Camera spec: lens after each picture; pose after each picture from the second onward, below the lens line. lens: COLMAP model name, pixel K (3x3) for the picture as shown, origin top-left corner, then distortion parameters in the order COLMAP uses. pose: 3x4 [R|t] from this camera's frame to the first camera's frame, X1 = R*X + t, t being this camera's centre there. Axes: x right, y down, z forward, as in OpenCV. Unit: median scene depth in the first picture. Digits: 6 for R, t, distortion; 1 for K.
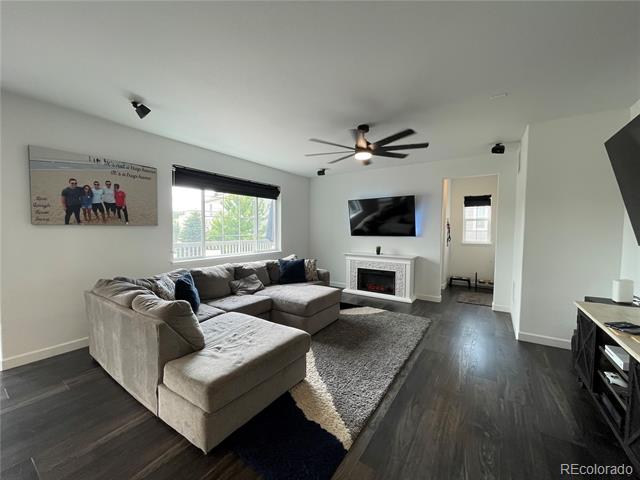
lens RADIAL K [[258.2, 0, 317.1], [0, 258.2, 241.8], [0, 0, 1]] dist [0.000426, -0.000099]
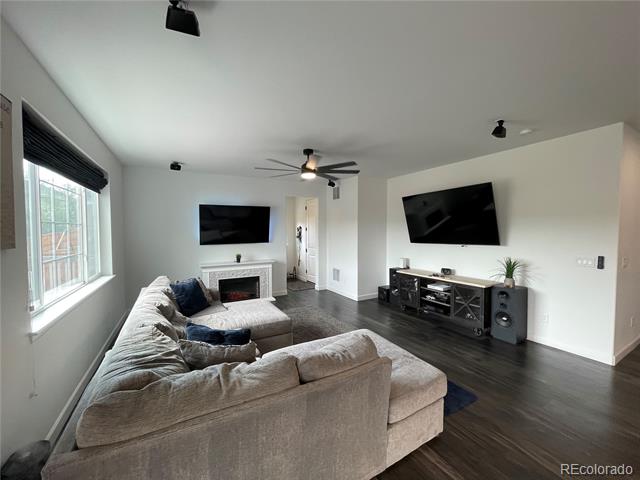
lens RADIAL K [[258.2, 0, 320.9], [0, 258.2, 238.8], [0, 0, 1]] dist [0.000426, -0.000099]
pose [[0.434325, -0.034785, 0.900084, -0.766277], [0.049011, 0.998686, 0.014946, -0.060132], [-0.899422, 0.037622, 0.435459, 0.416561]]
